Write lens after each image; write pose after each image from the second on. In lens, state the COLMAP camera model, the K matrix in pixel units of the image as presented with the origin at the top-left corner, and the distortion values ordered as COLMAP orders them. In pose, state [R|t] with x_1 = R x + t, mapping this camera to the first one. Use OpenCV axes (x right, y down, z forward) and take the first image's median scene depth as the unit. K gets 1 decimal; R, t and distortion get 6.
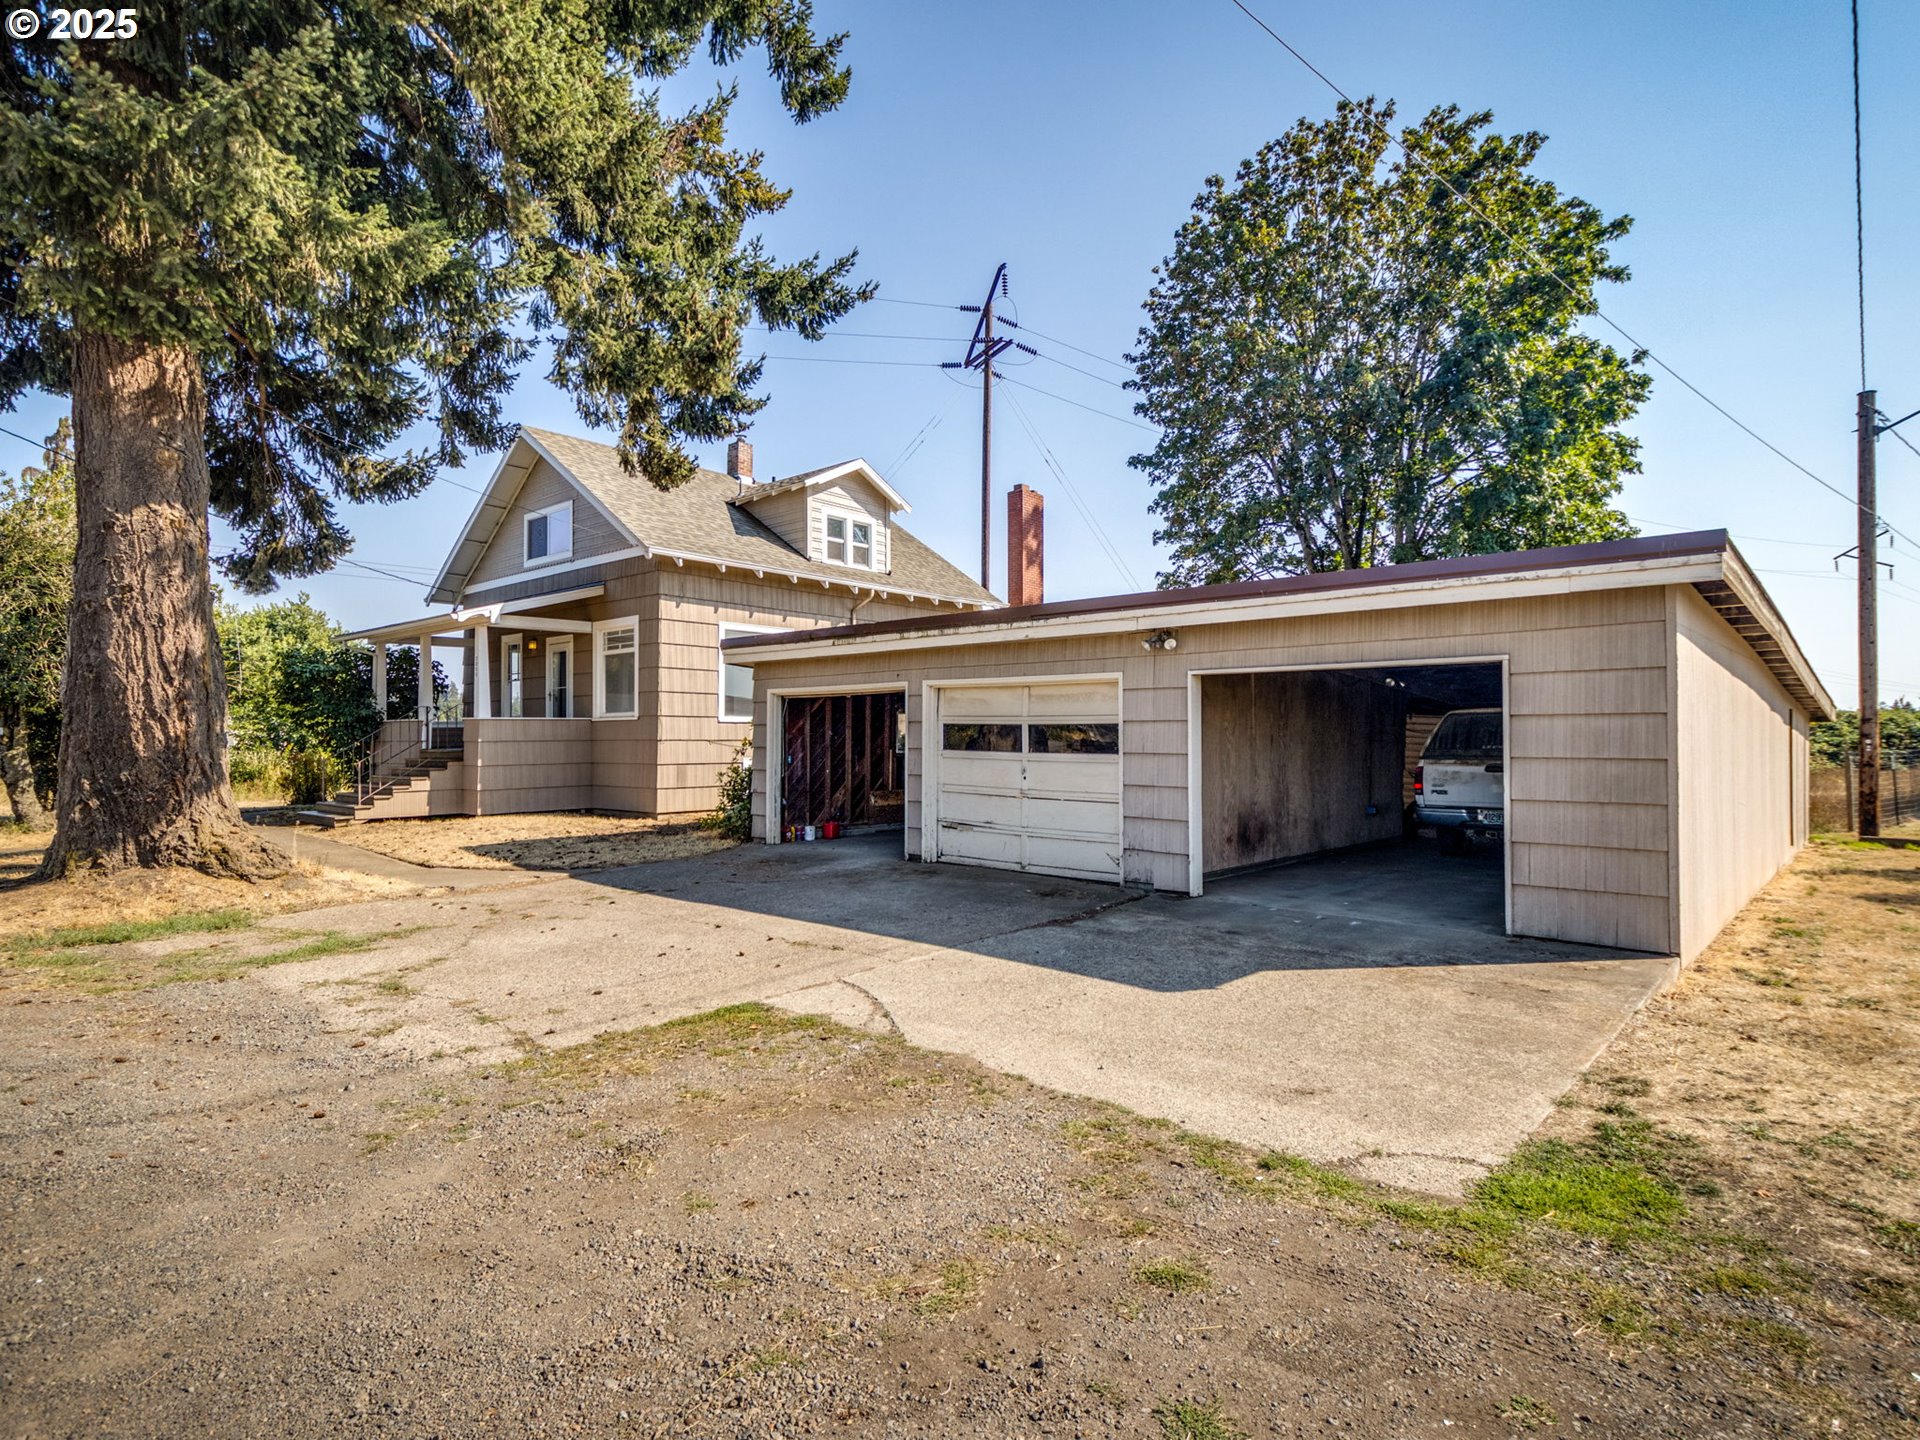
lens RADIAL K [[1033.2, 0, 973.0], [0, 1033.2, 745.5], [0, 0, 1]] dist [-0.000763, -0.002073]
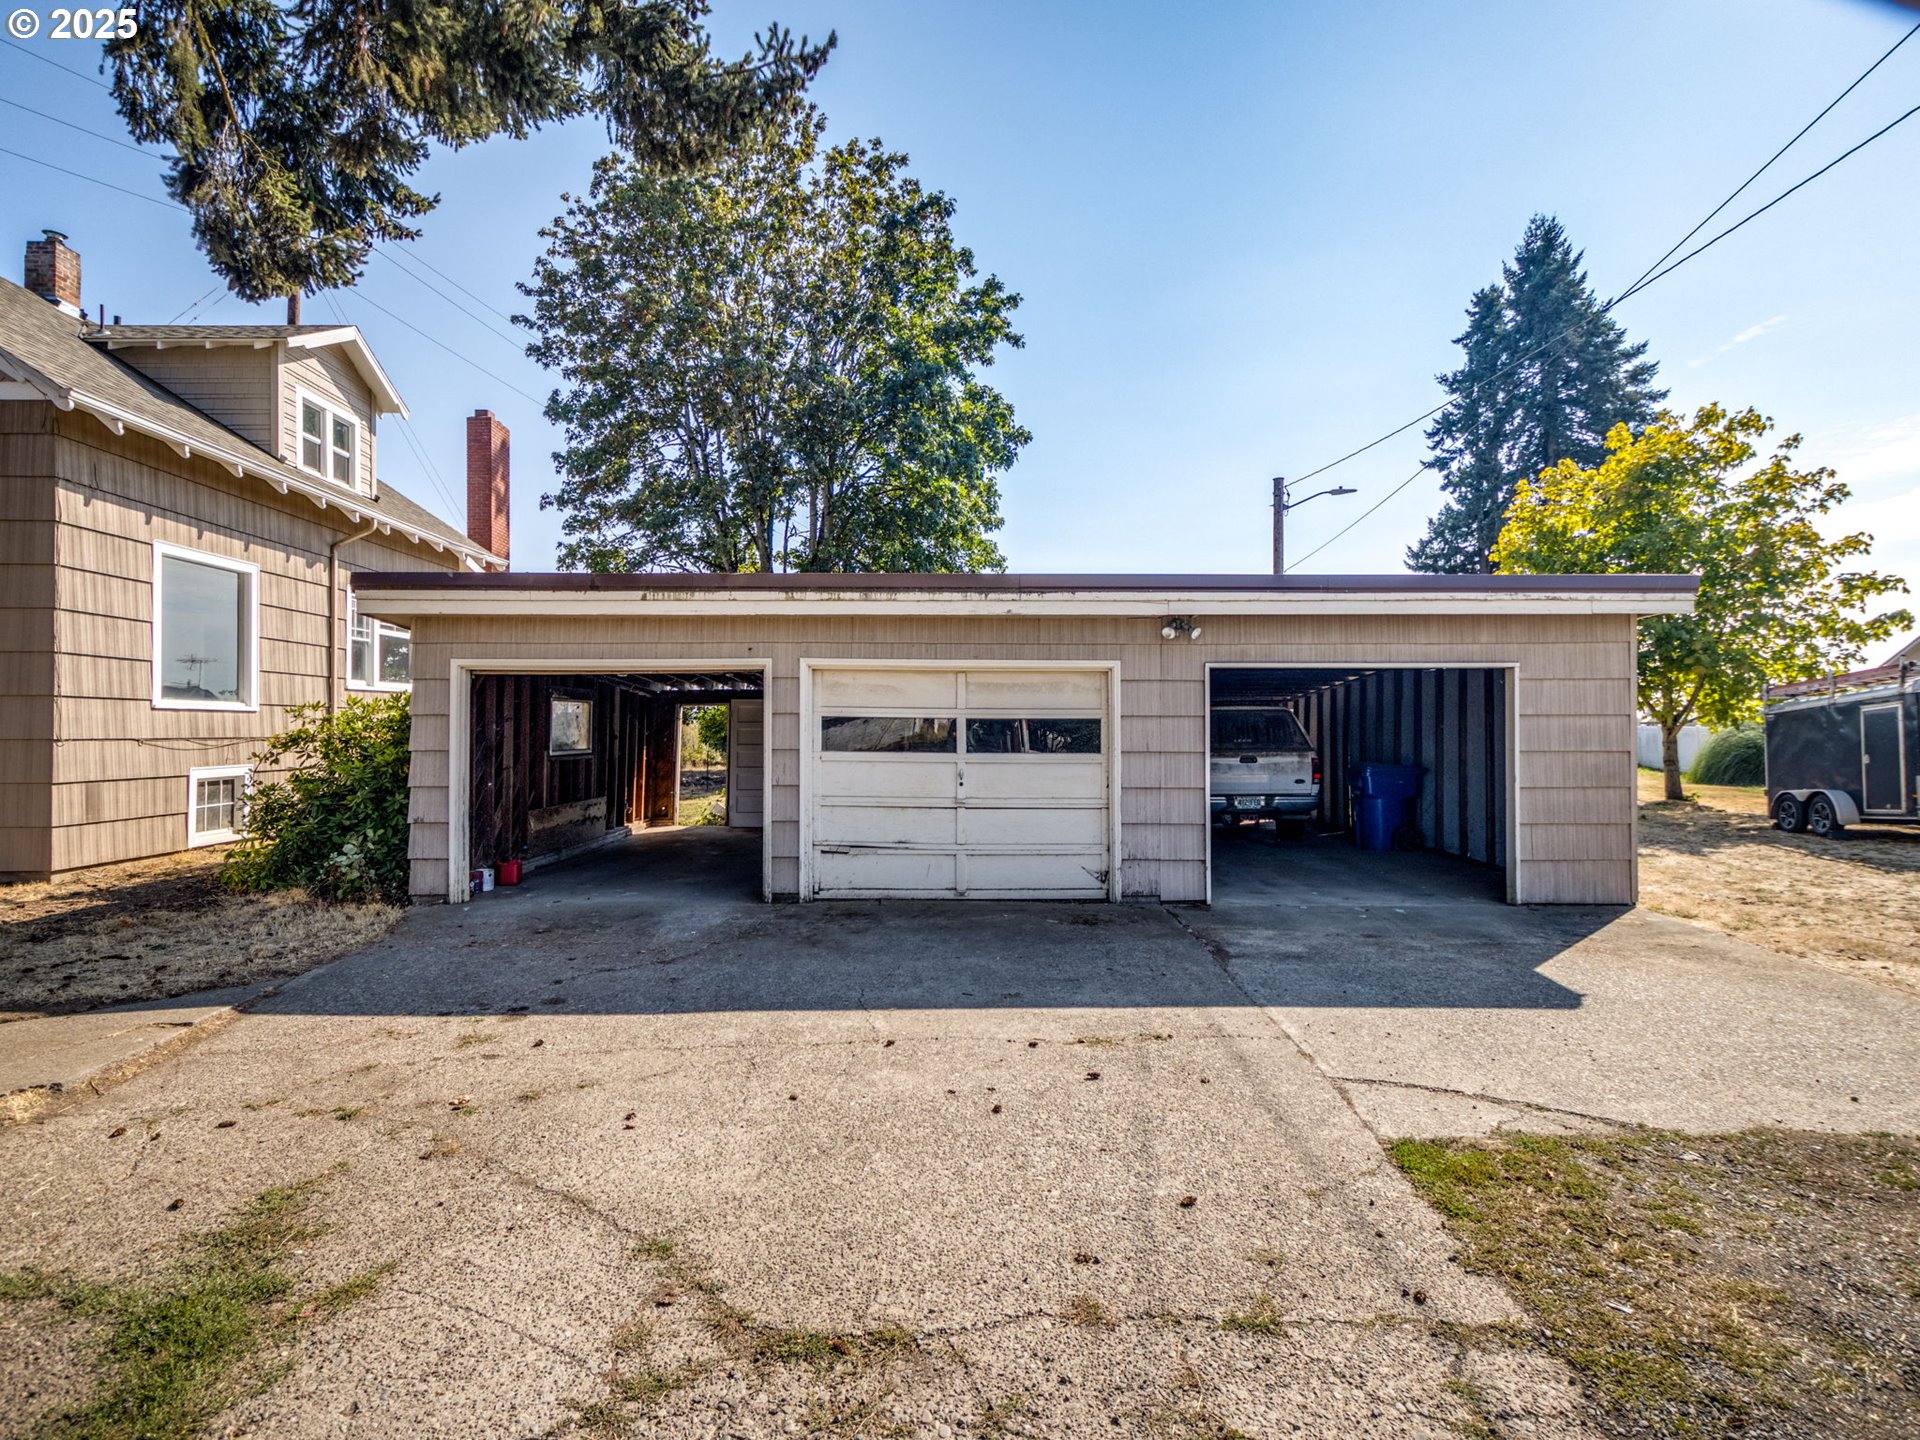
lens RADIAL K [[1020.3, 0, 958.0], [0, 1020.3, 733.0], [0, 0, 1]] dist [-0.002603, 0.001076]
pose [[0.729189, -0.003842, 0.684302, -0.356125], [0.006151, 0.999981, -0.000940, -0.005654], [-0.684285, 0.004895, 0.729198, 0.293924]]
